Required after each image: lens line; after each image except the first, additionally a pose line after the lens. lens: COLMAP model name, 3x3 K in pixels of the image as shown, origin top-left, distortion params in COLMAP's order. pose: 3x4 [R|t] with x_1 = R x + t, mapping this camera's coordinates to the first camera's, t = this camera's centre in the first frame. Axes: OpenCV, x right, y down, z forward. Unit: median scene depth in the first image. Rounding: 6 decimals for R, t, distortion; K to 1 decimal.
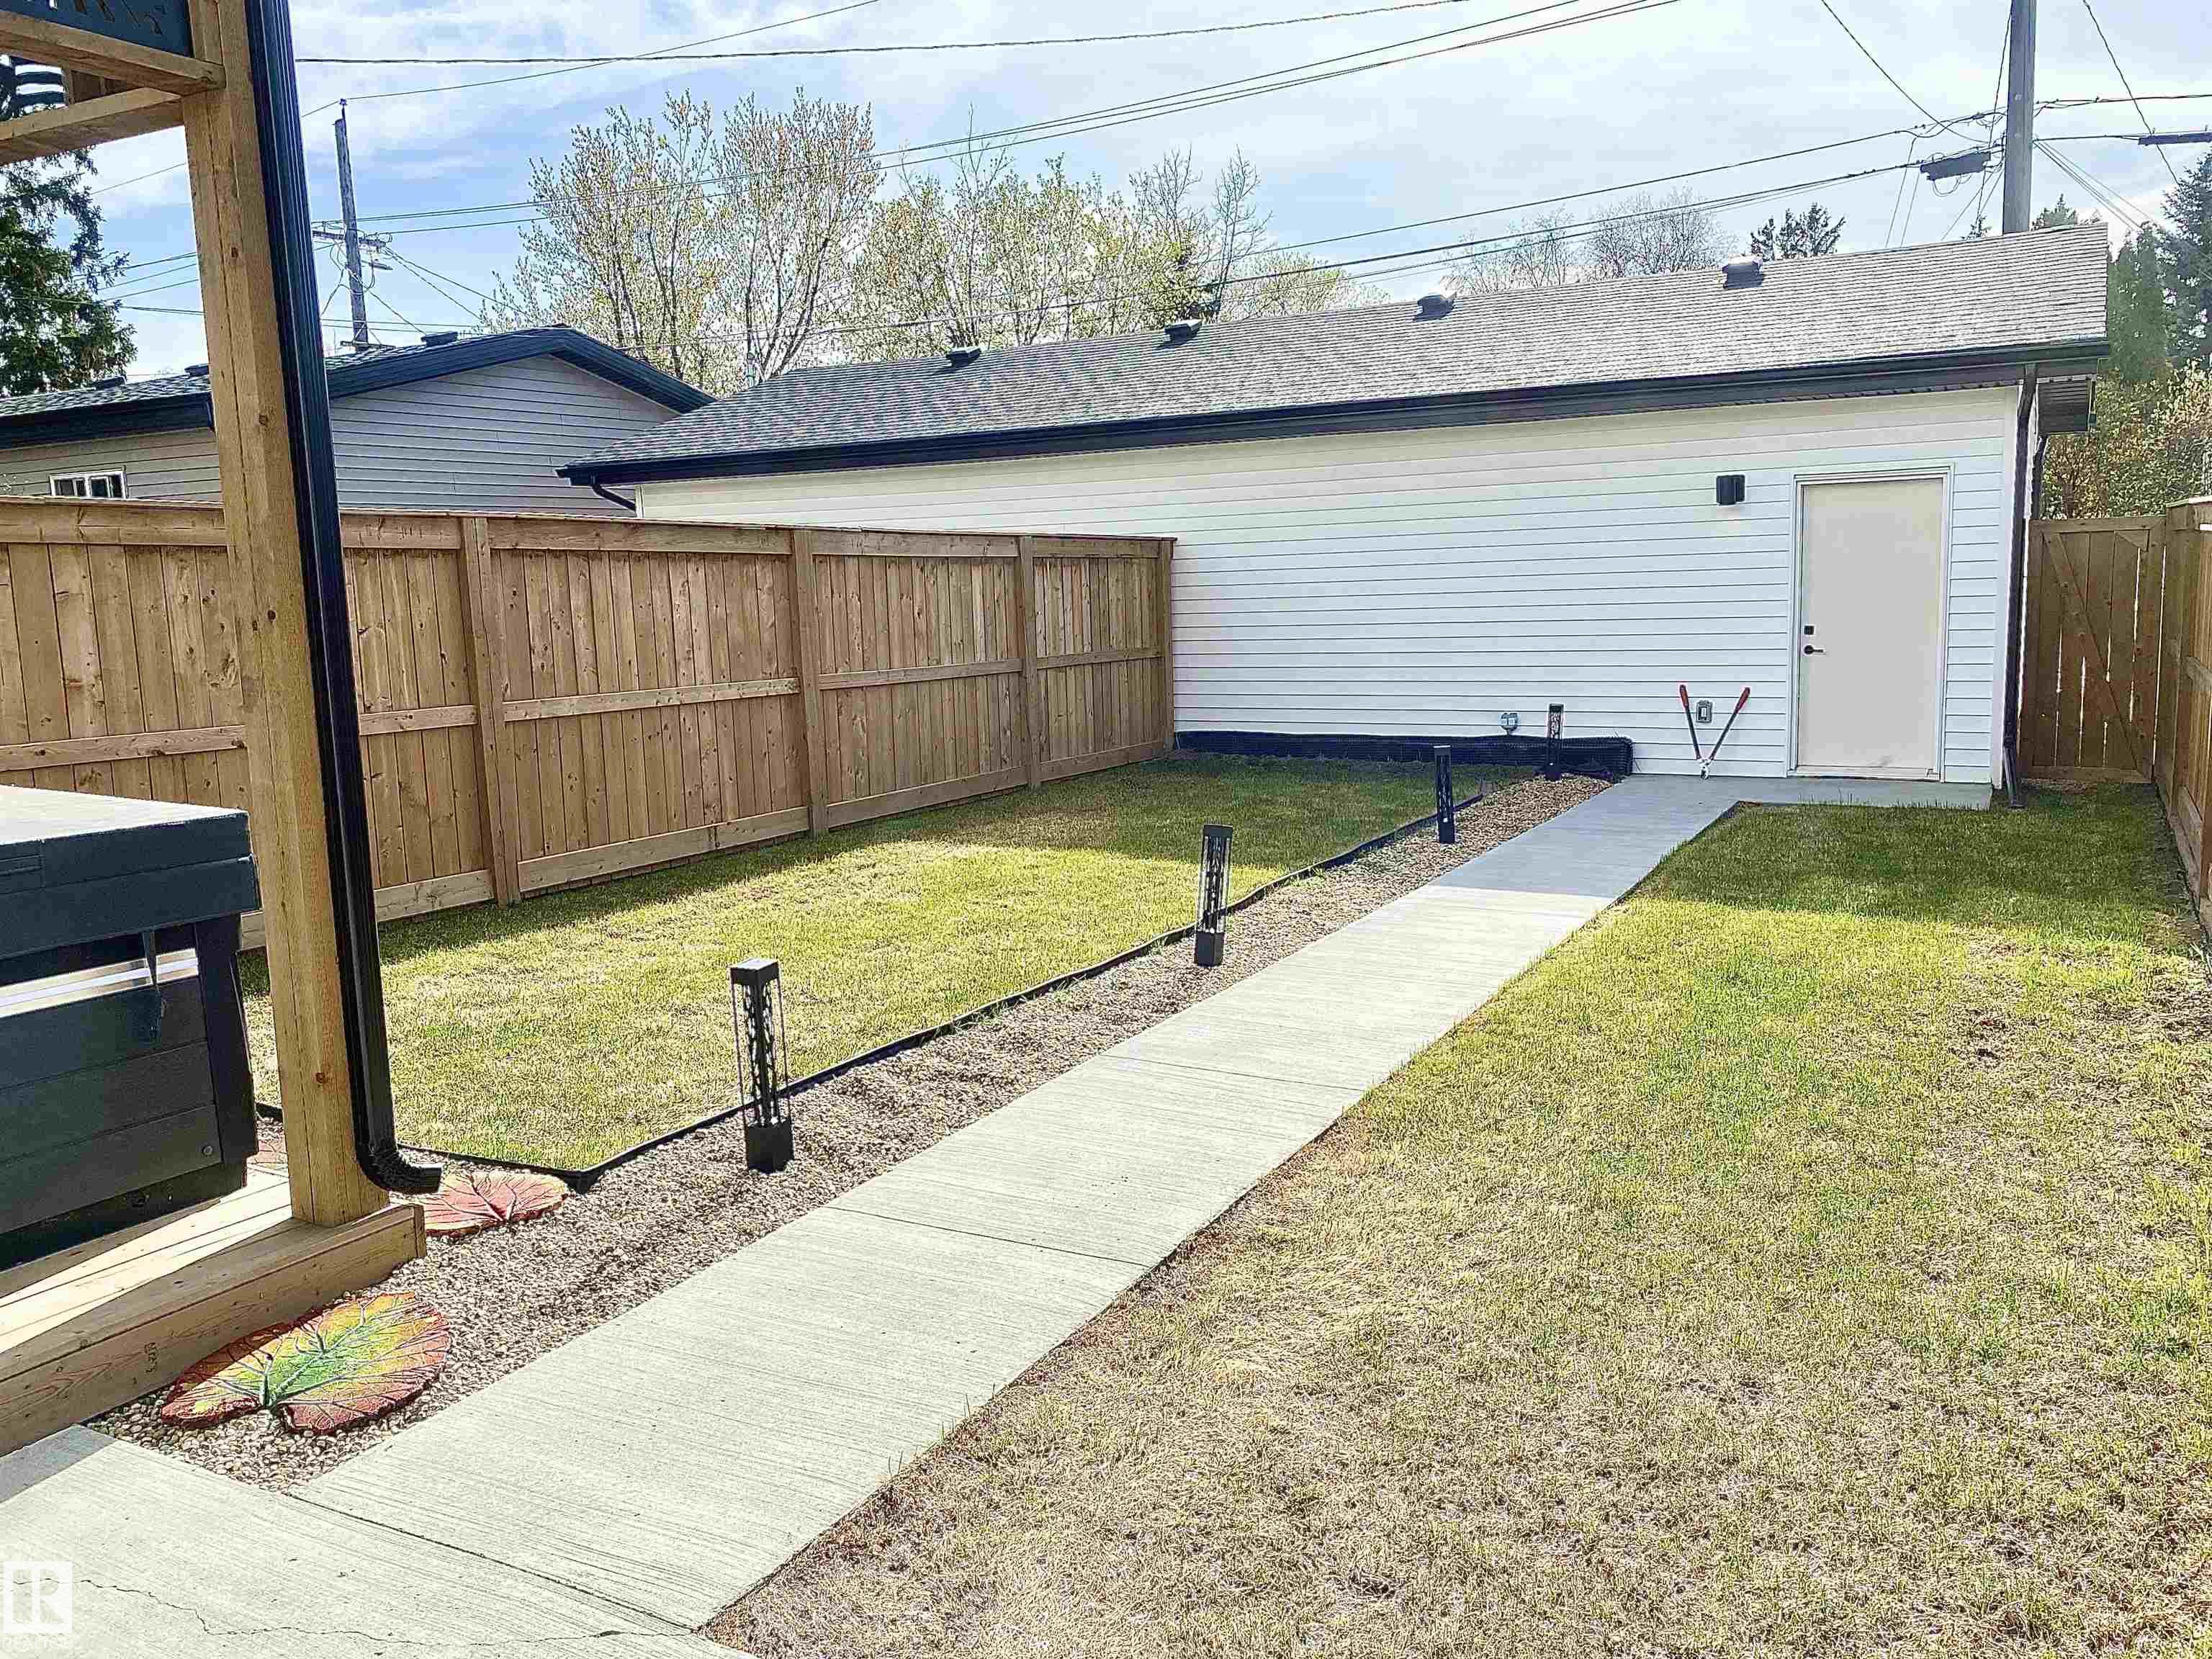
lens RADIAL K [[1683.2, 0, 1095.3], [0, 1683.2, 820.0], [0, 0, 1]] dist [0.043860, -0.054556]
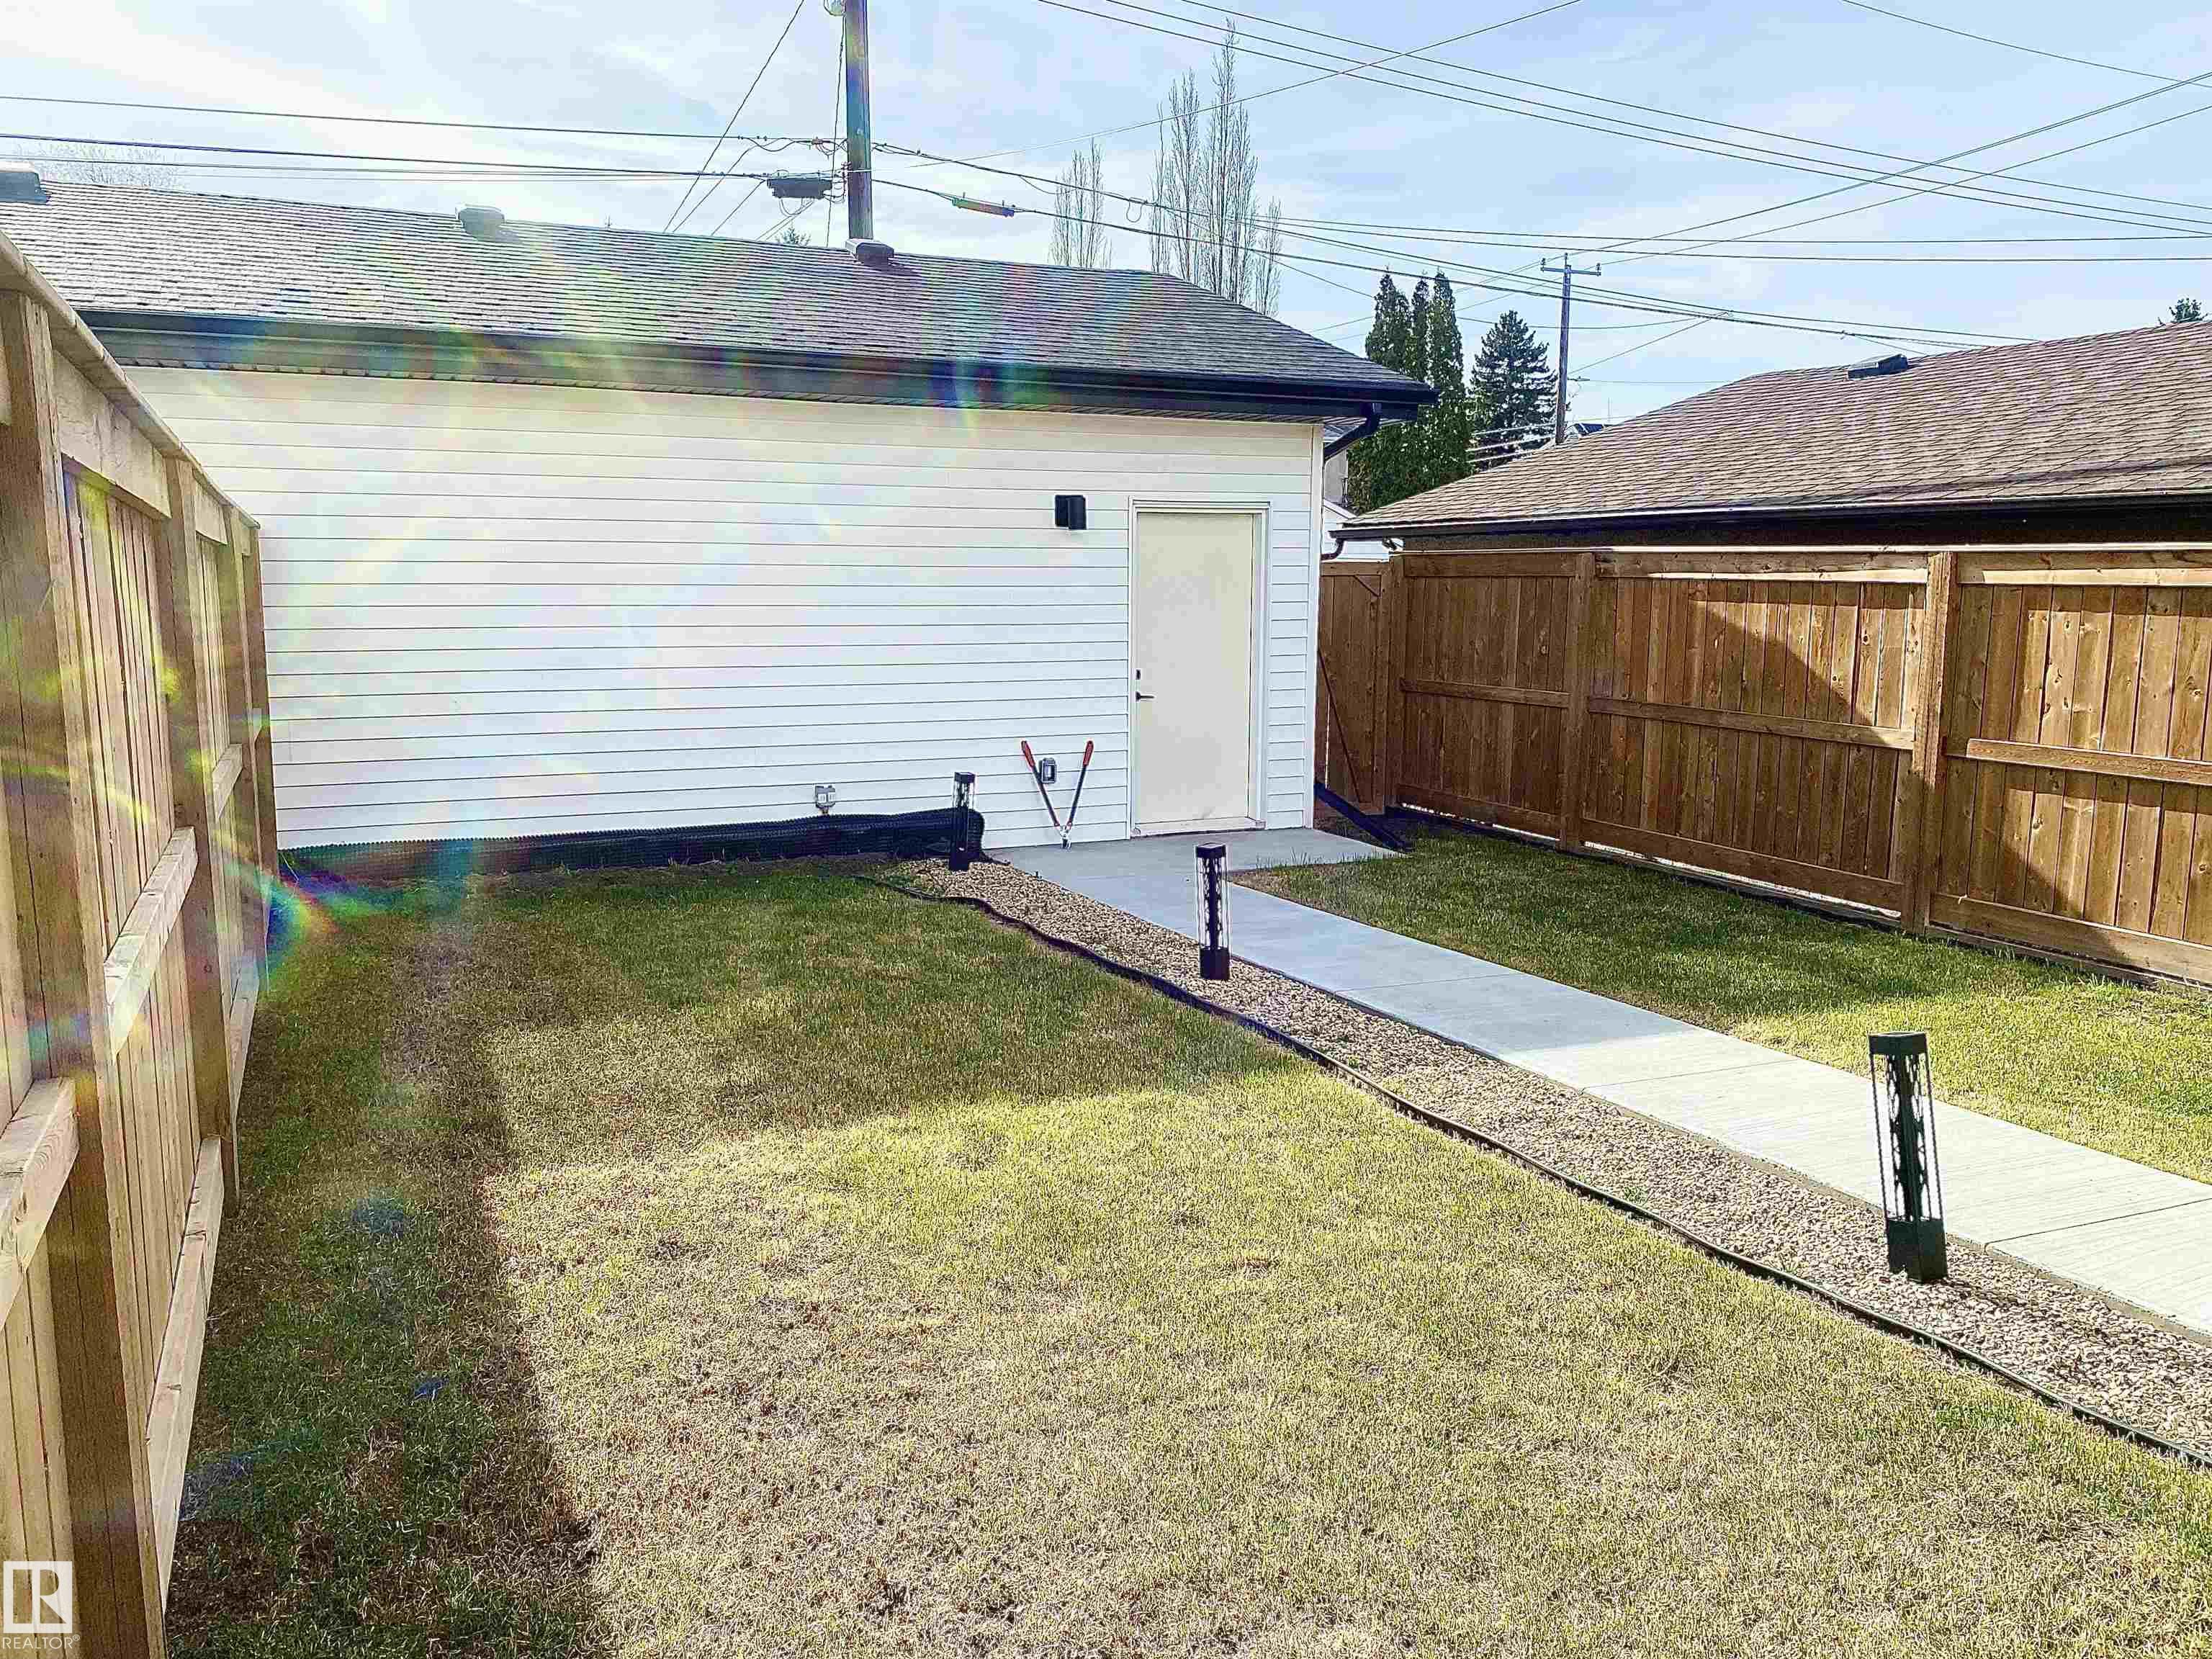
lens RADIAL K [[1683.2, 0, 1112.9], [0, 1683.2, 829.1], [0, 0, 1]] dist [0.043860, -0.054556]
pose [[0.592613, -0.085406, 0.800947, -0.313983], [0.093874, 0.994910, 0.036632, -0.065603], [-0.799998, 0.053479, 0.597614, 0.491746]]
